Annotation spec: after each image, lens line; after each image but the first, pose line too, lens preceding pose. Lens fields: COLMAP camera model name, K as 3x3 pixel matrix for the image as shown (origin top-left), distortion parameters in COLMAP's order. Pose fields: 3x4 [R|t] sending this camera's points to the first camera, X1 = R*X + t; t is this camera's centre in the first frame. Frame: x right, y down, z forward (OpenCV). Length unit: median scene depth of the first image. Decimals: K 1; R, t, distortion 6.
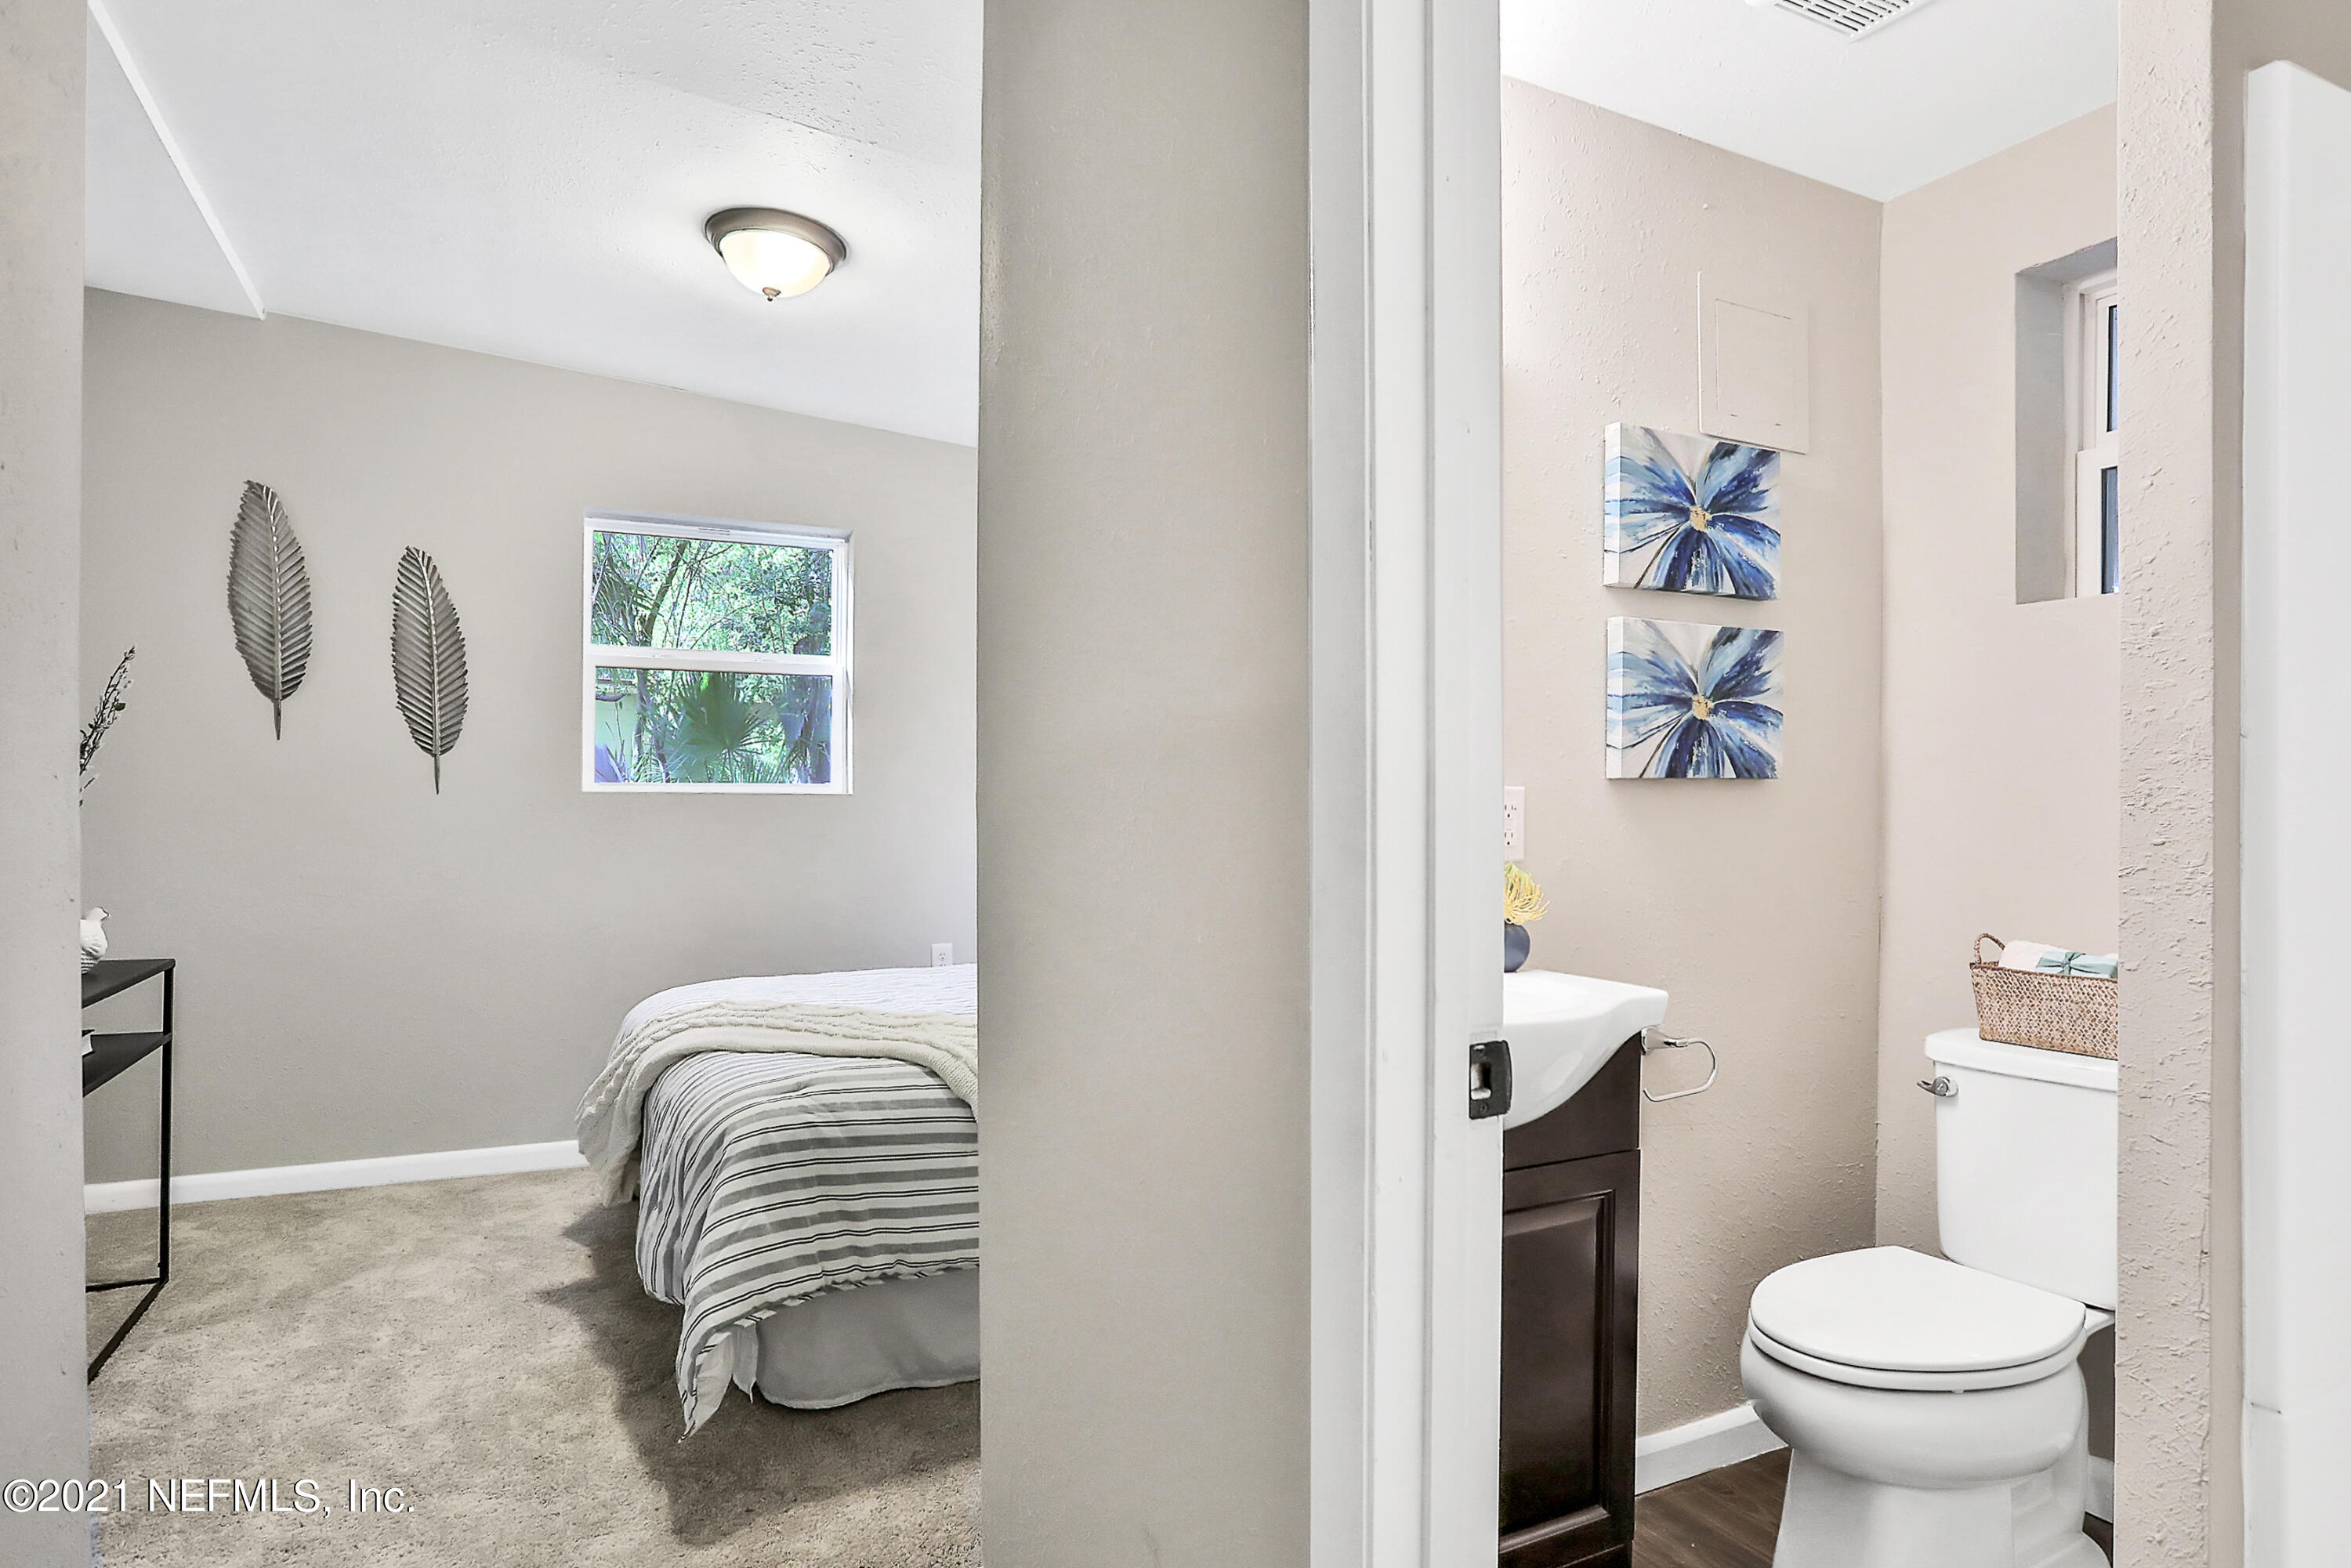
lens RADIAL K [[1296.1, 0, 1133.8], [0, 1296.1, 799.6], [0, 0, 1]] dist [-0.033406, 0.001677]
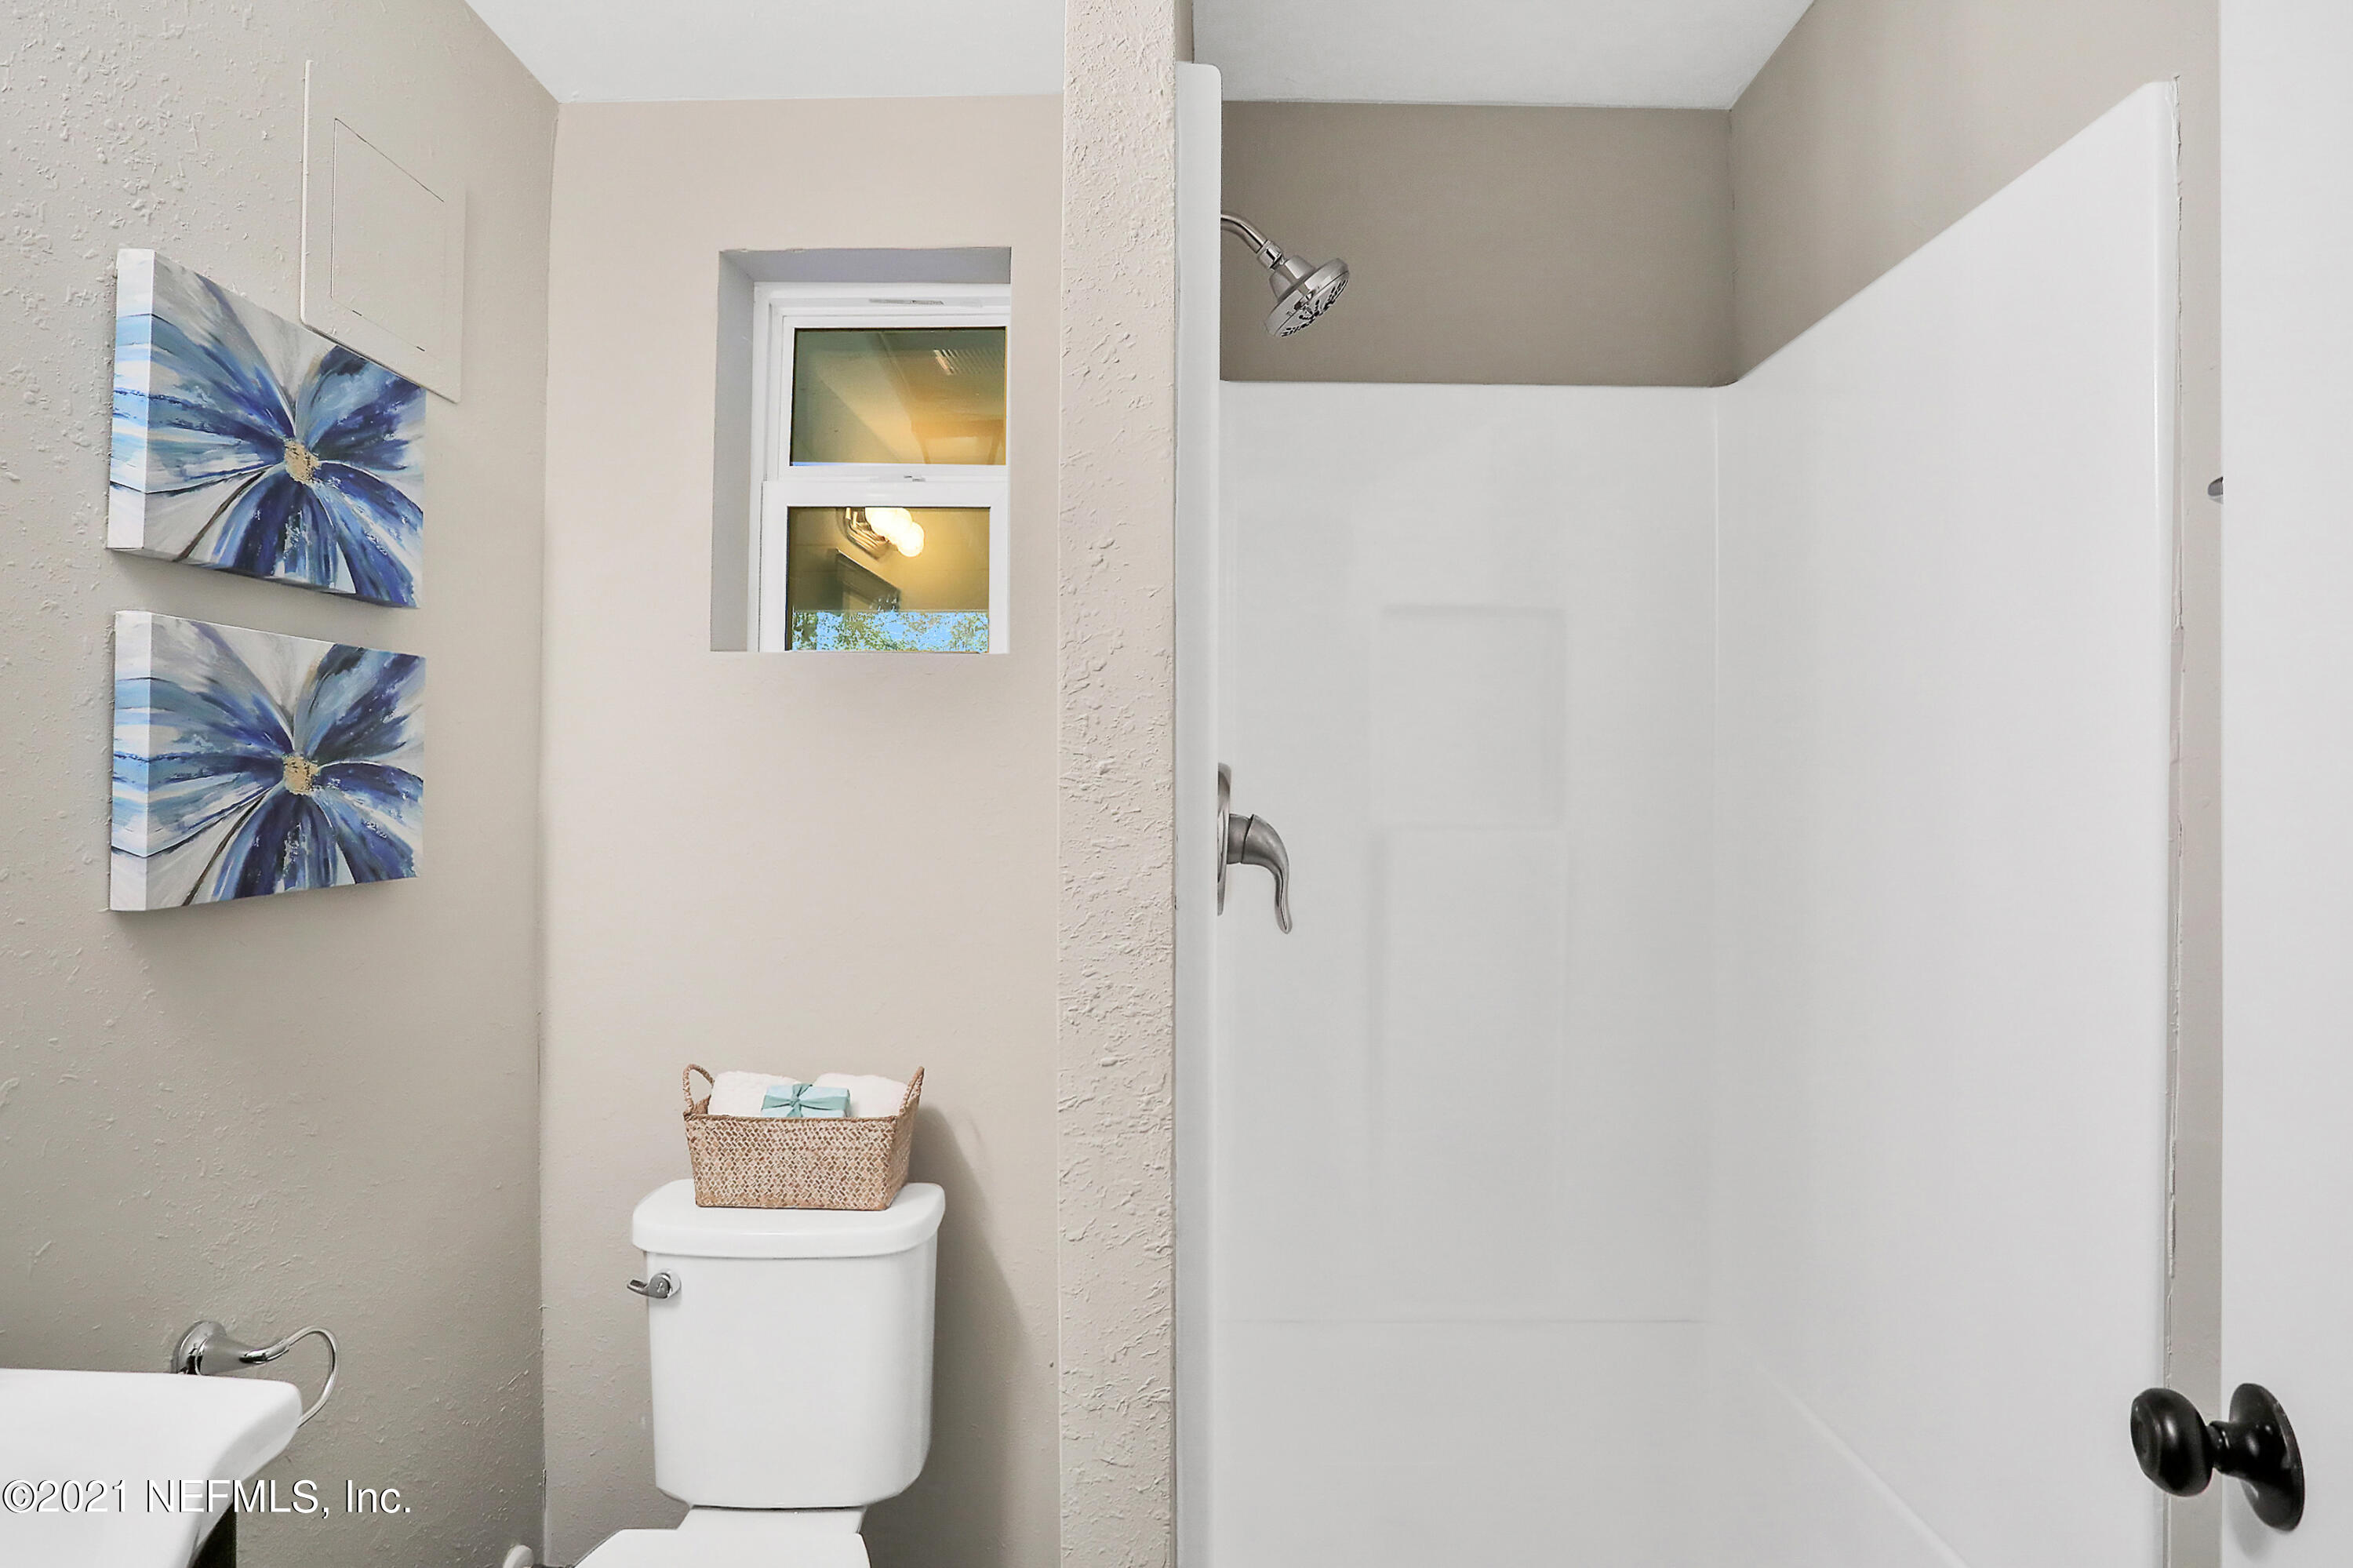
lens RADIAL K [[1211.9, 0, 1168.7], [0, 1211.9, 780.5], [0, 0, 1]] dist [-0.083549, 0.039887]
pose [[0.431070, -0.004156, 0.902309, 0.121498], [-0.007598, 0.999937, 0.008236, -0.077558], [-0.902286, -0.010406, 0.431012, 0.397922]]
